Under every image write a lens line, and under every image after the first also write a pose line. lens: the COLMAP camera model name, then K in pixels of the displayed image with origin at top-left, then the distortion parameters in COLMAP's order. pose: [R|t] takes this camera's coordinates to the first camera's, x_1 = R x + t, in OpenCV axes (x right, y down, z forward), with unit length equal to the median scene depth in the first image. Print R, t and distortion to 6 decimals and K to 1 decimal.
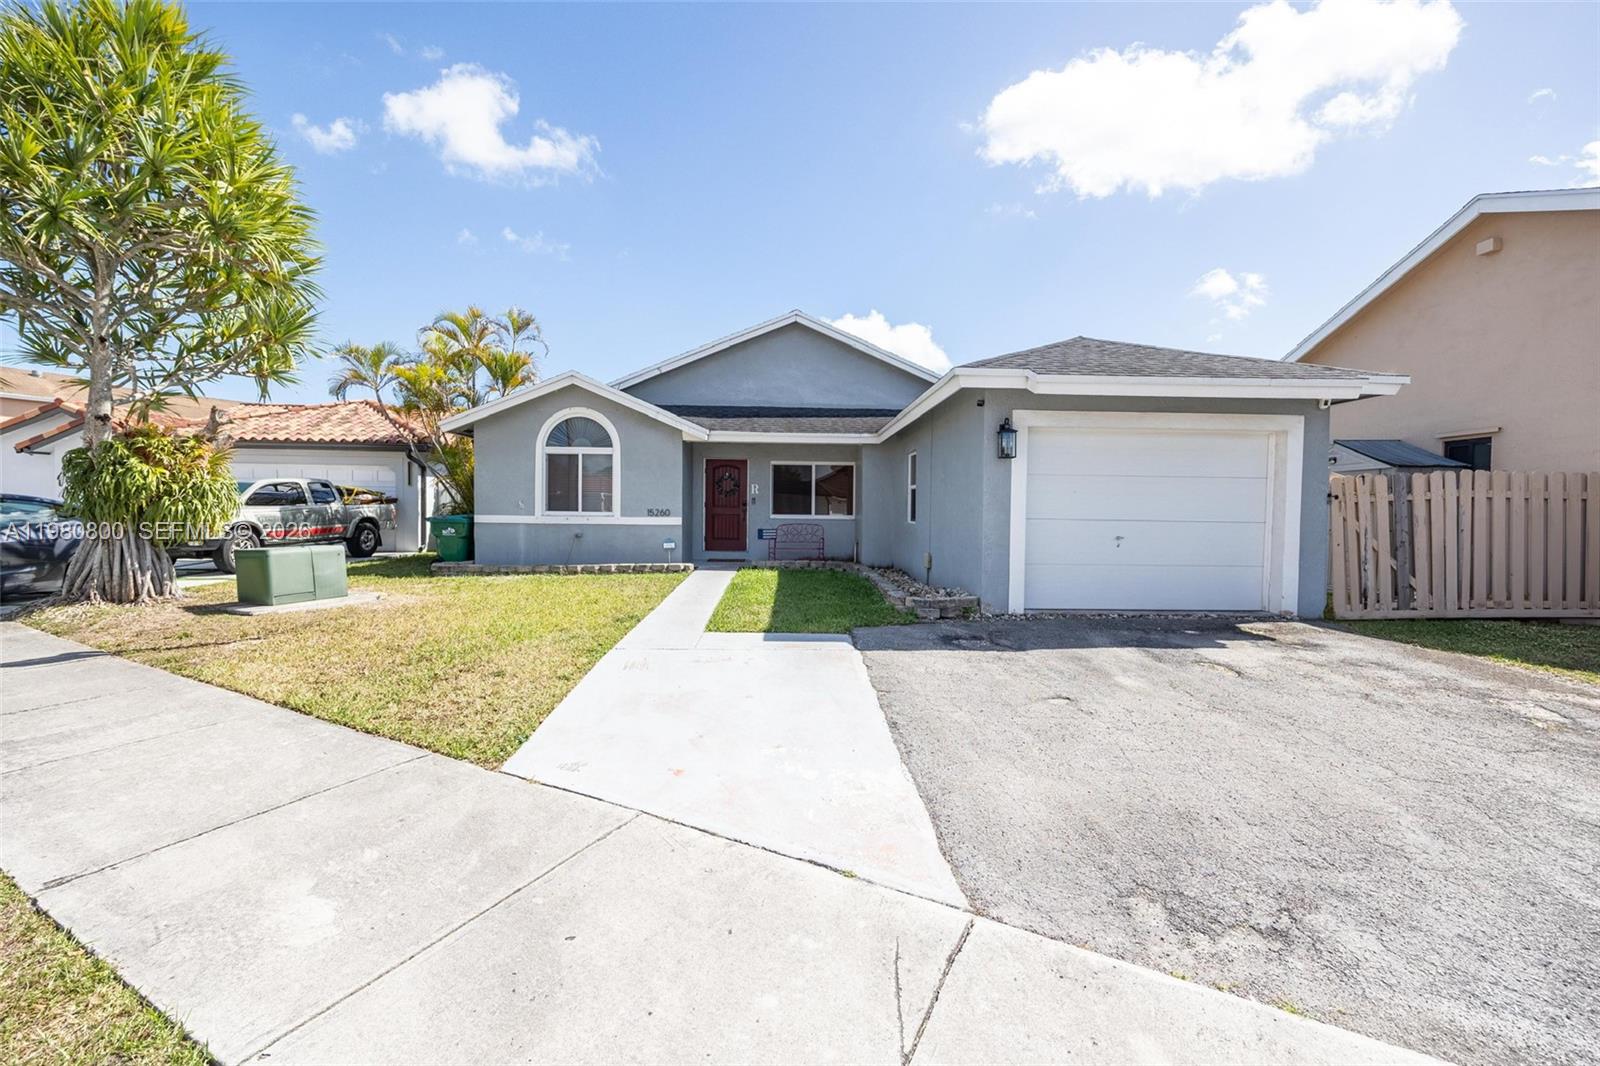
lens RADIAL K [[648.4, 0, 800.2], [0, 648.4, 530.0], [0, 0, 1]] dist [0.006037, 0.000685]
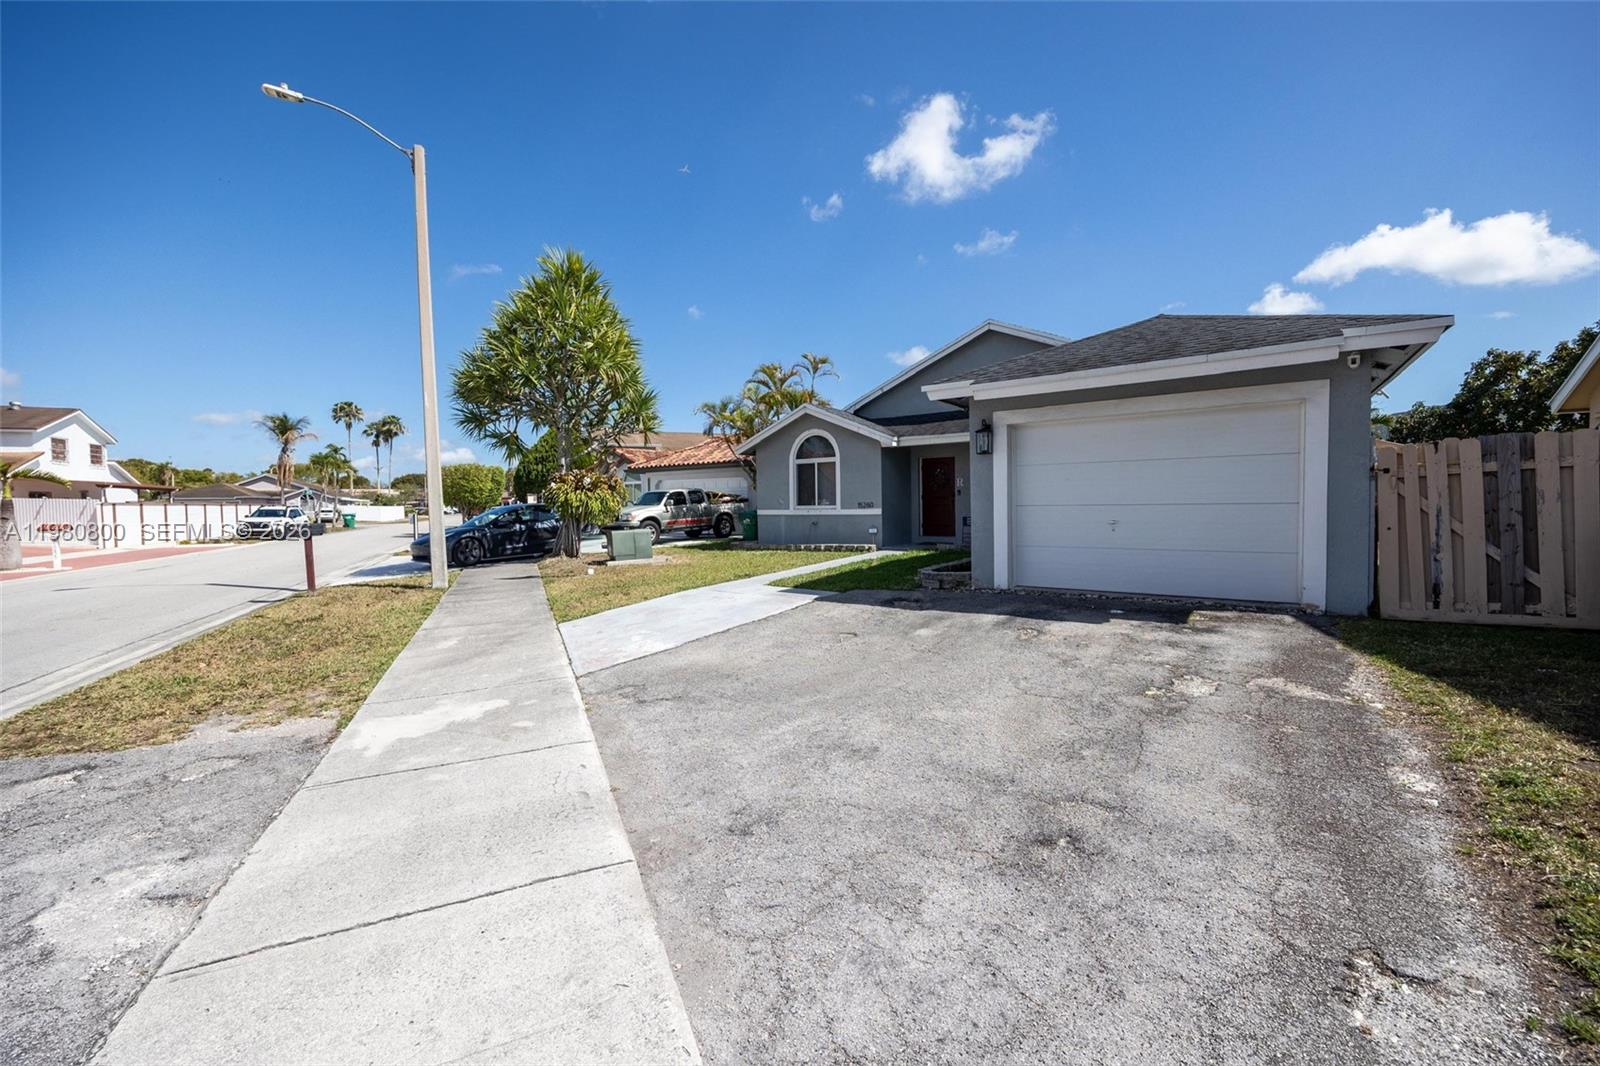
lens RADIAL K [[648.4, 0, 803.6], [0, 648.4, 518.2], [0, 0, 1]] dist [0.006037, 0.000685]
pose [[0.780917, -0.010755, -0.624543, 0.482574], [0.010435, 0.999937, -0.004173, 0.003485], [0.624548, -0.003258, 0.780980, -0.069026]]
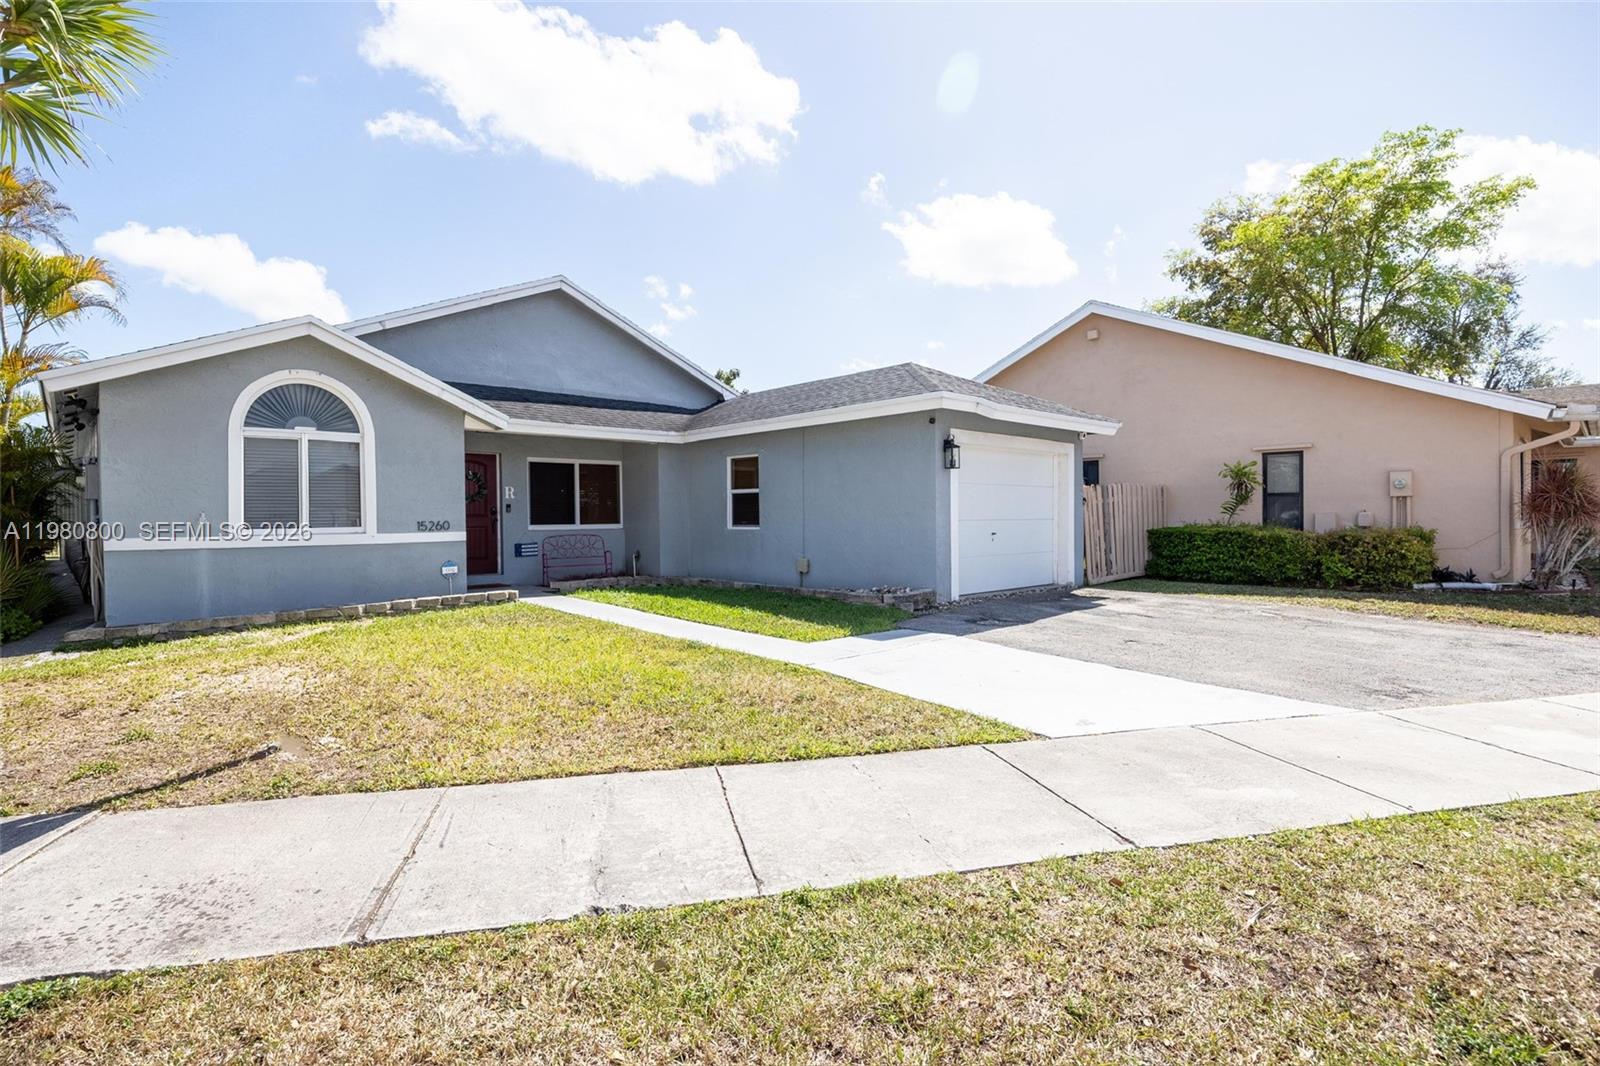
lens RADIAL K [[789.7, 0, 802.6], [0, 789.7, 539.8], [0, 0, 1]] dist [-0.014172, -0.000363]
pose [[0.744883, -0.038295, 0.666096, -0.499624], [0.039296, 0.999136, 0.013499, -0.006731], [-0.666037, 0.016119, 0.745744, 0.068171]]
